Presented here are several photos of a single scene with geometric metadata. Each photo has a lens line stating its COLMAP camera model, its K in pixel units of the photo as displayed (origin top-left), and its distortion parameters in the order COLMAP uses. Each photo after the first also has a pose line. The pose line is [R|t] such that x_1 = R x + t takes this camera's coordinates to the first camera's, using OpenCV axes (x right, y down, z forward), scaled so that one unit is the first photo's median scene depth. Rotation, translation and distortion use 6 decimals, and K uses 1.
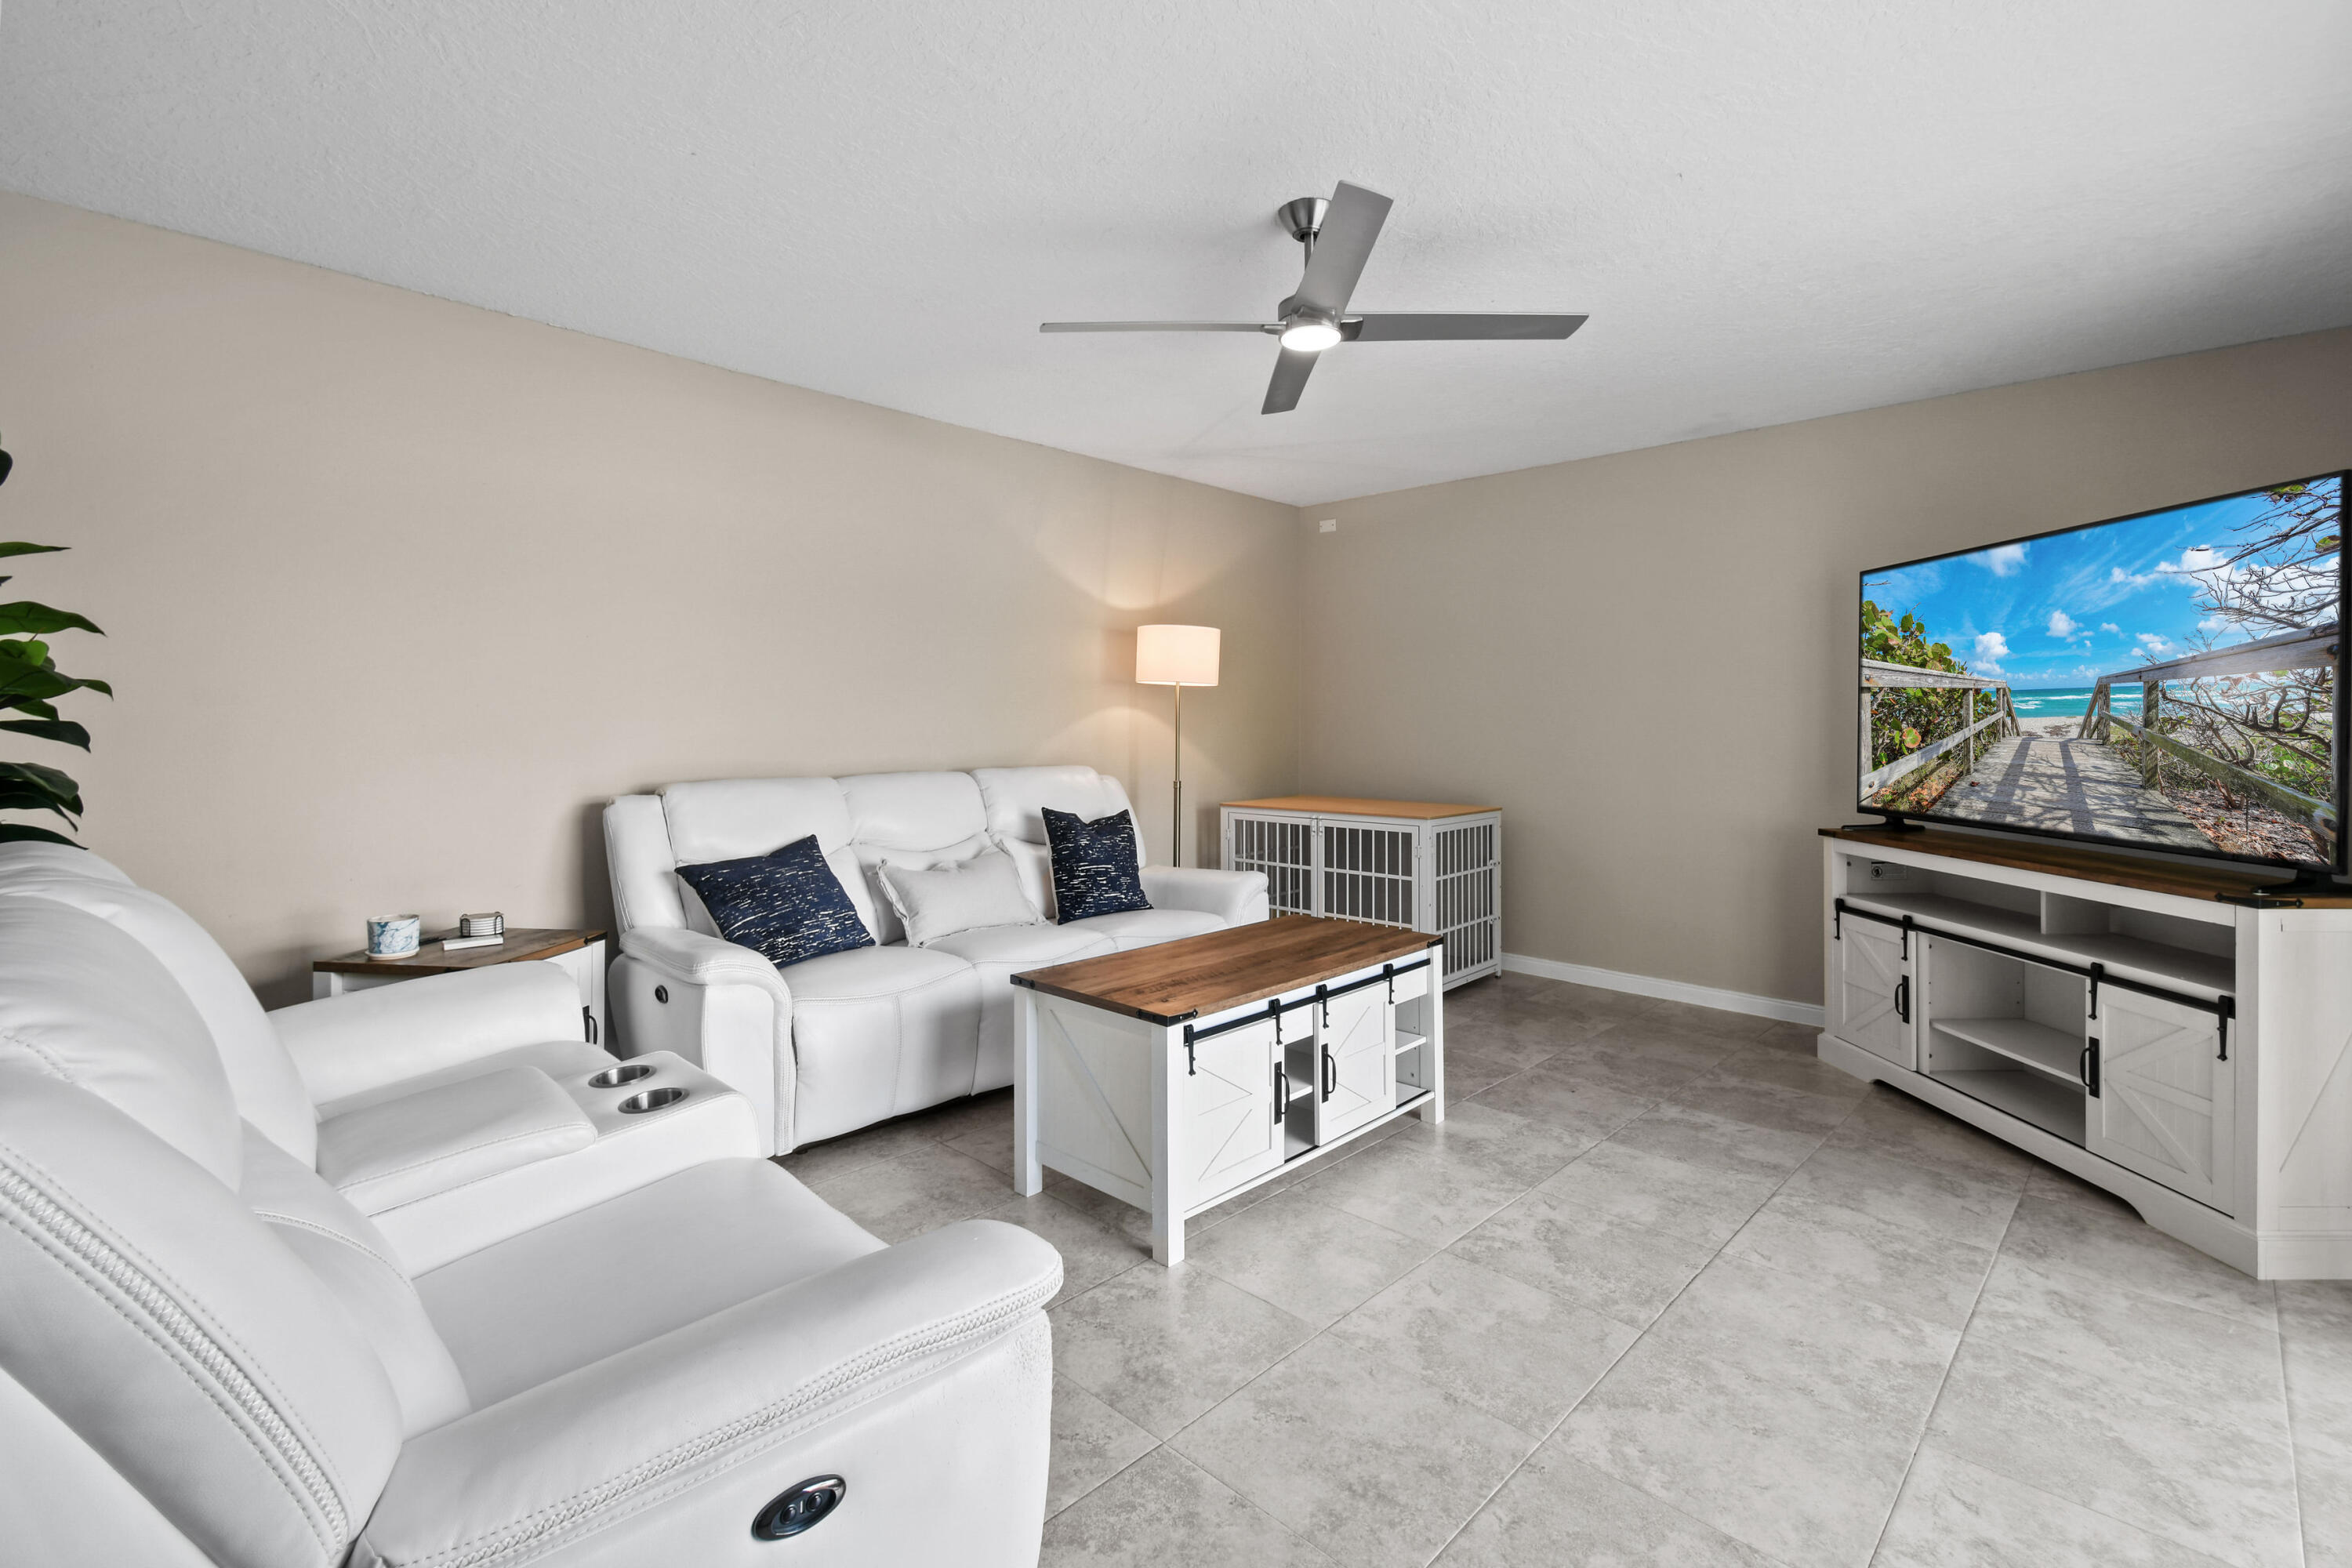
lens RADIAL K [[1057.6, 0, 1180.4], [0, 1057.6, 715.1], [0, 0, 1]] dist [0.001336, -0.000700]
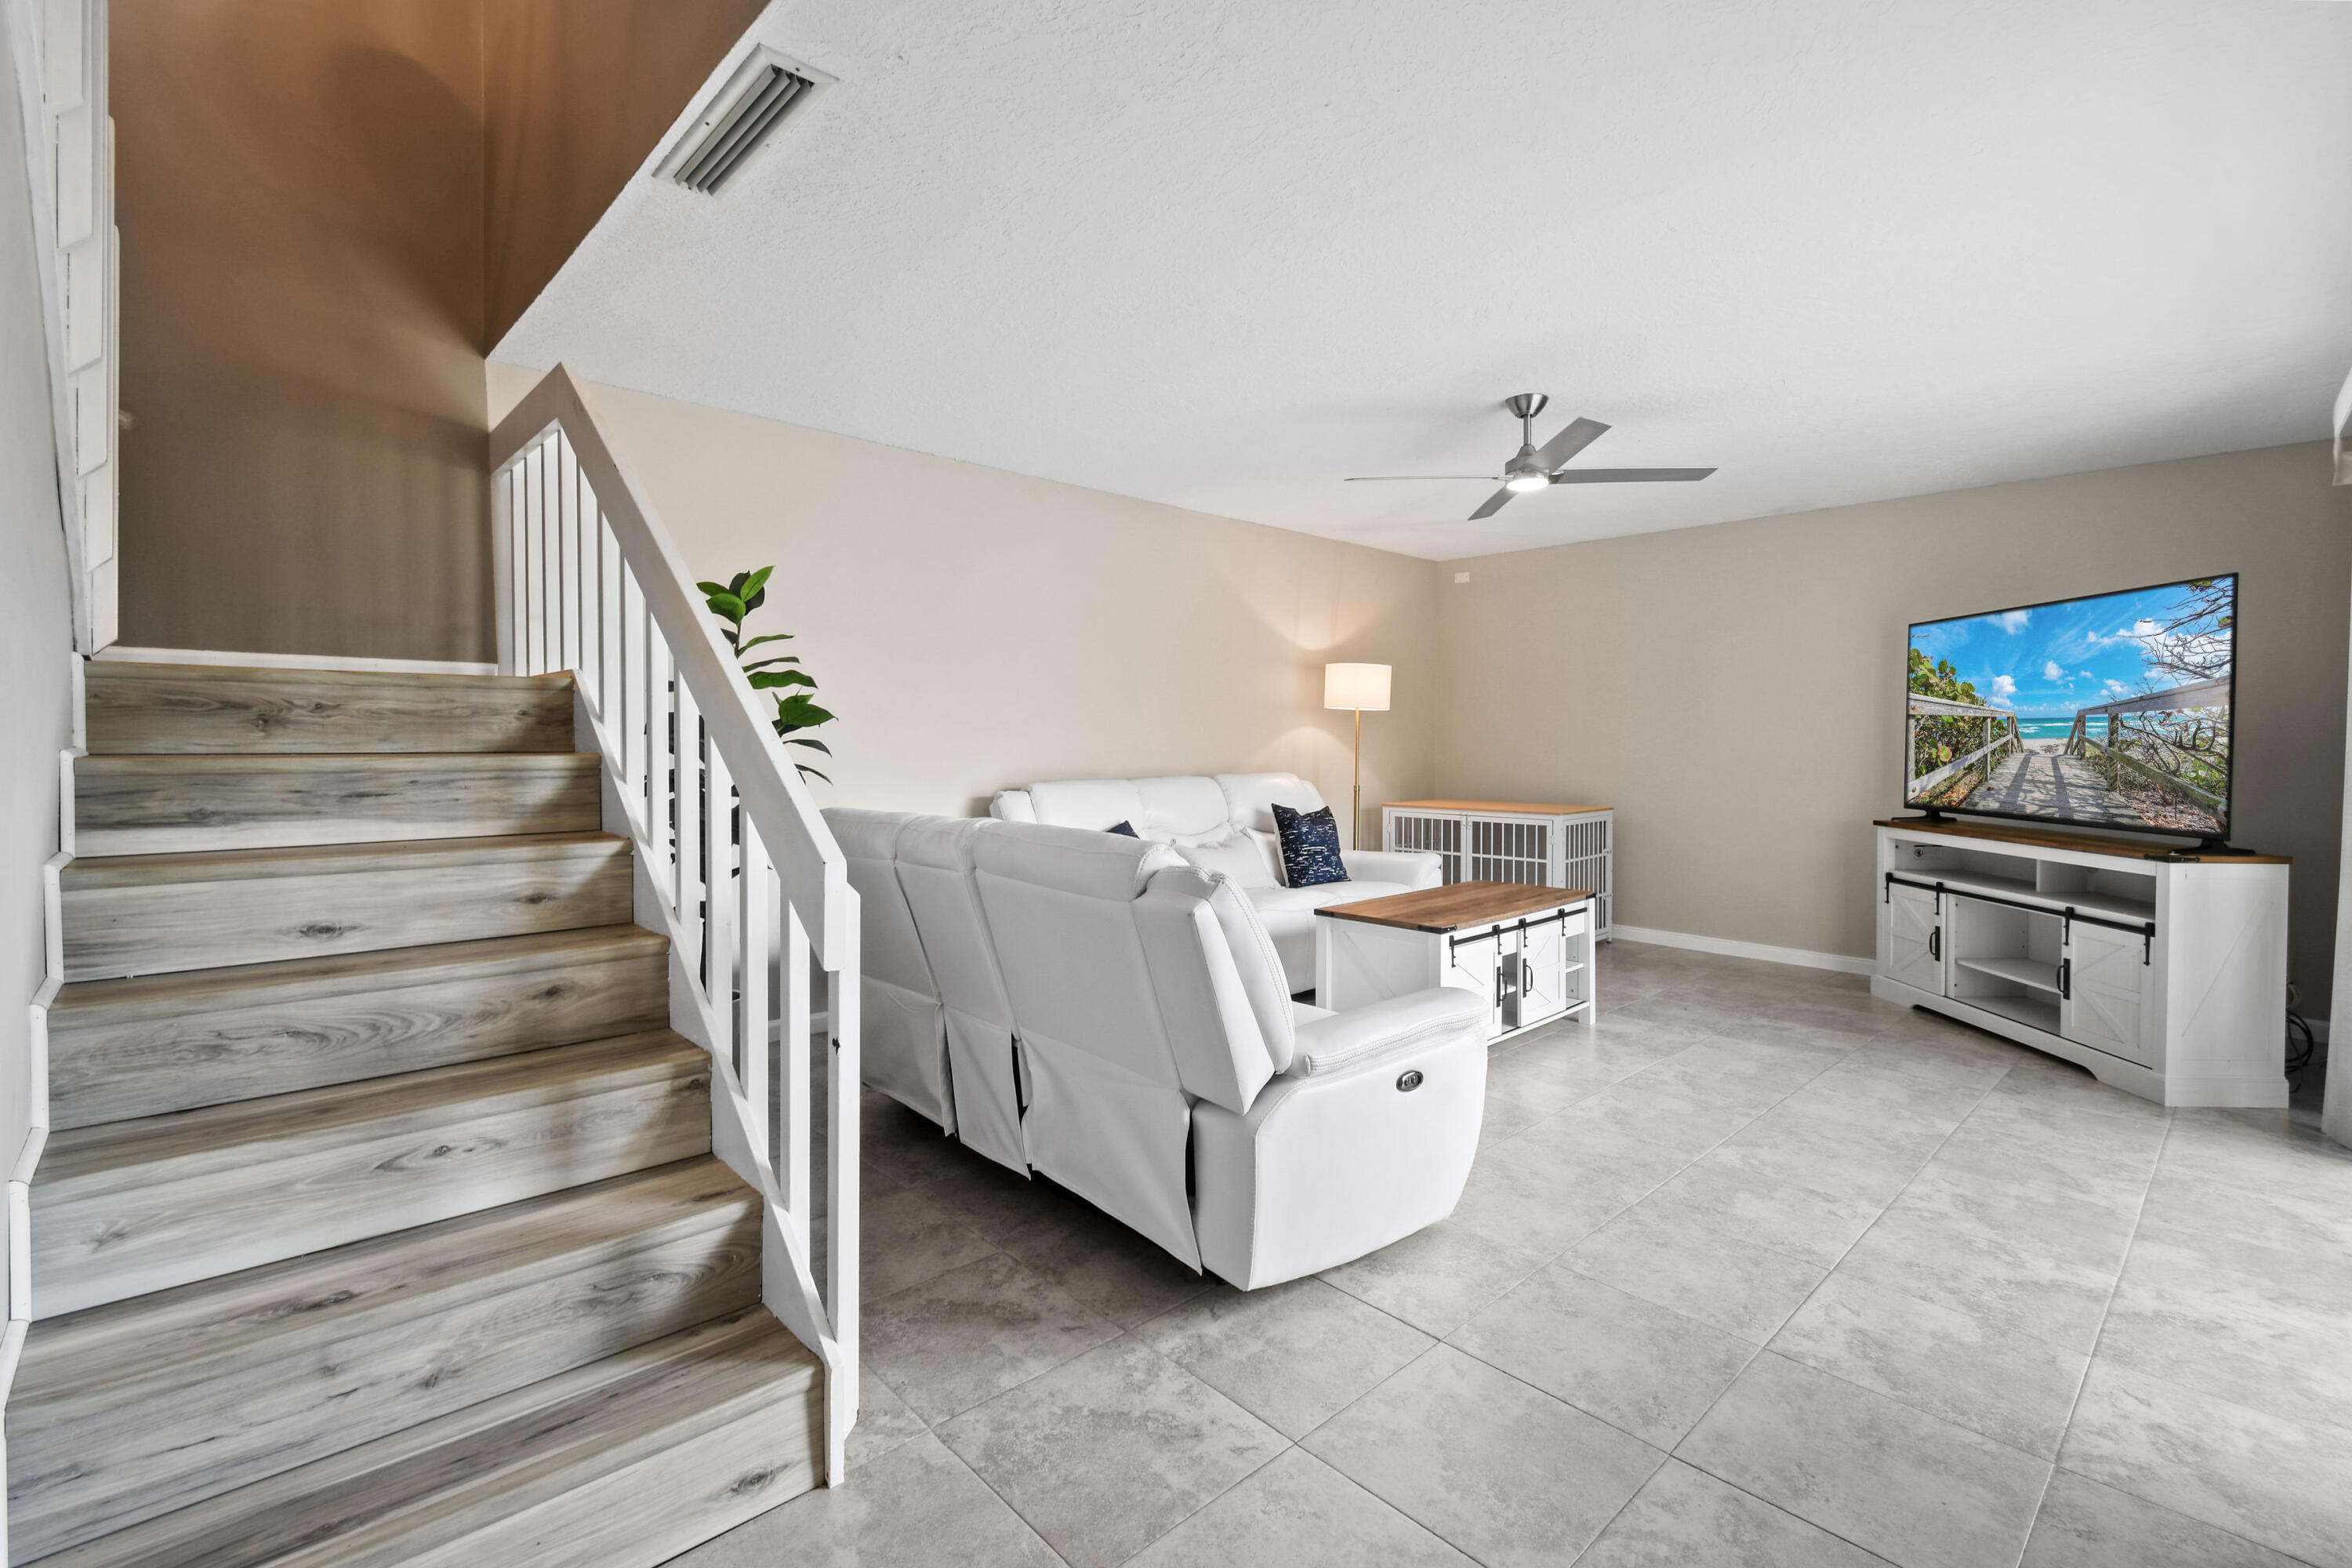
lens RADIAL K [[1041.3, 0, 1174.5], [0, 1041.3, 752.2], [0, 0, 1]] dist [0.000295, -0.001262]
pose [[0.998637, 0.001300, -0.052177, -0.257746], [-0.000219, 0.999786, 0.020705, -0.005744], [0.052193, -0.020665, 0.998423, -0.438264]]
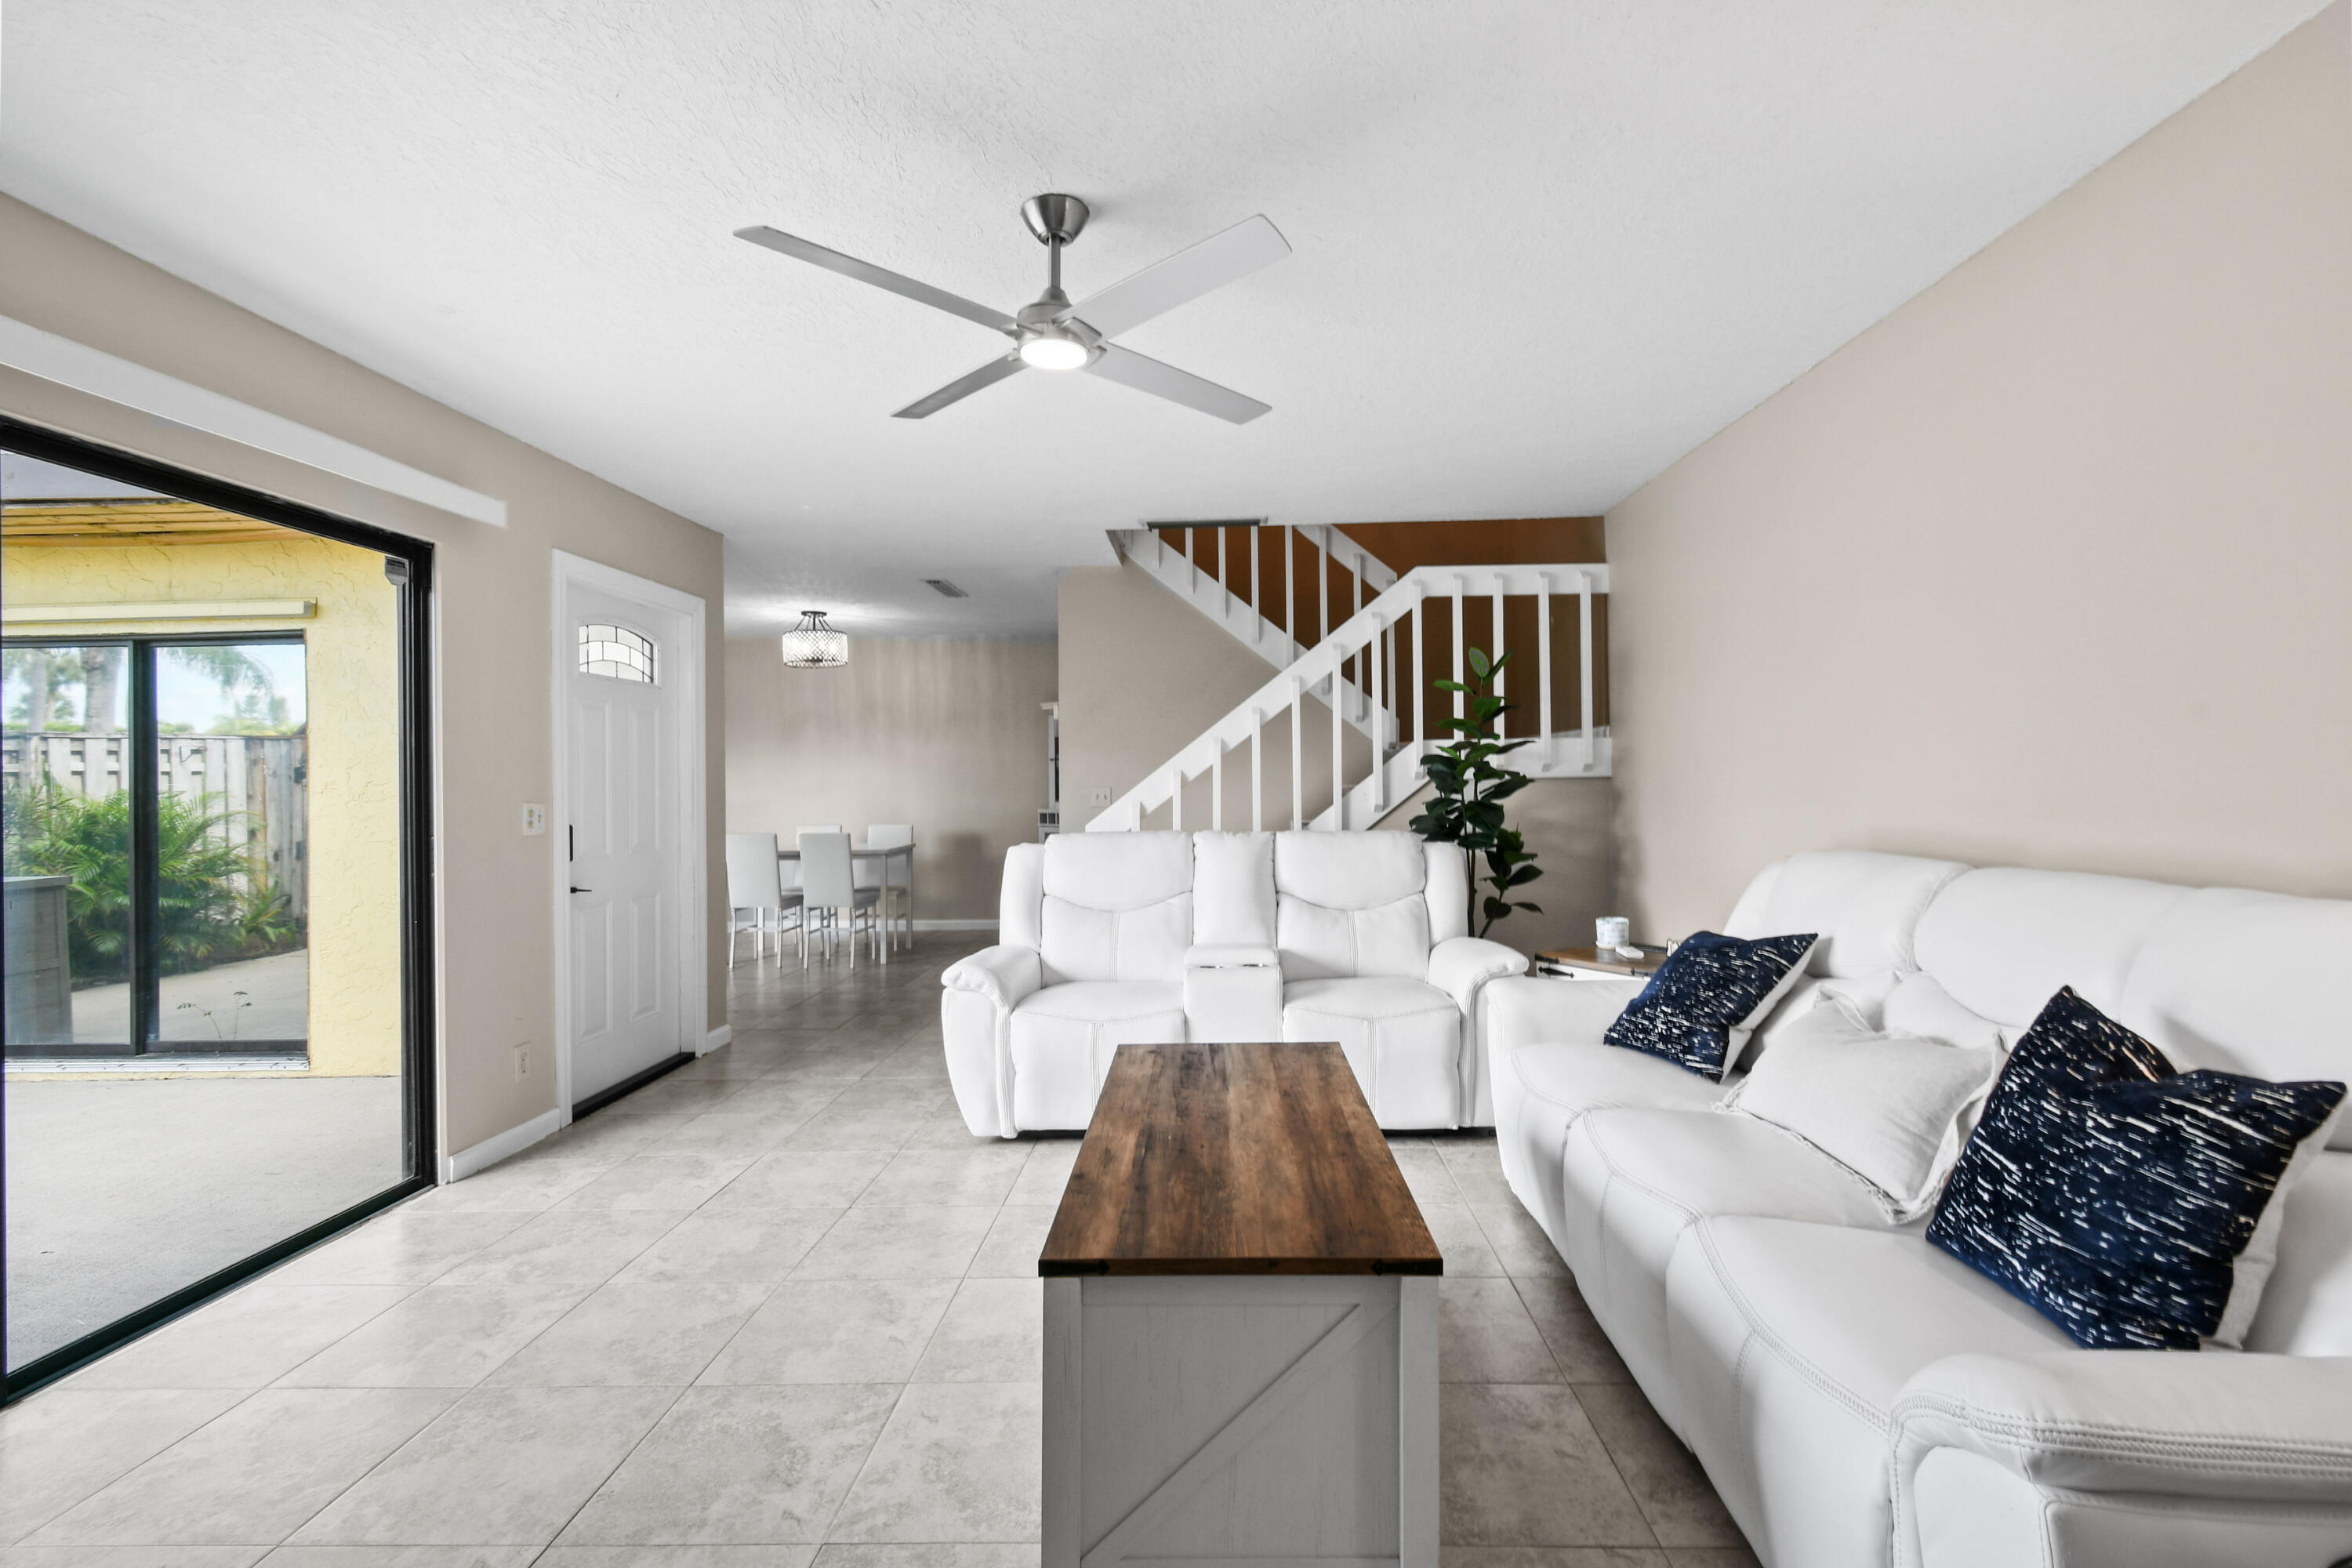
lens RADIAL K [[1041.3, 0, 1174.5], [0, 1041.3, 752.2], [0, 0, 1]] dist [0.000295, -0.001262]
pose [[-0.751824, -0.009696, -0.659292, 0.540617], [0.018084, 0.999213, -0.035317, 0.007872], [0.659116, -0.038474, -0.751057, 1.492169]]
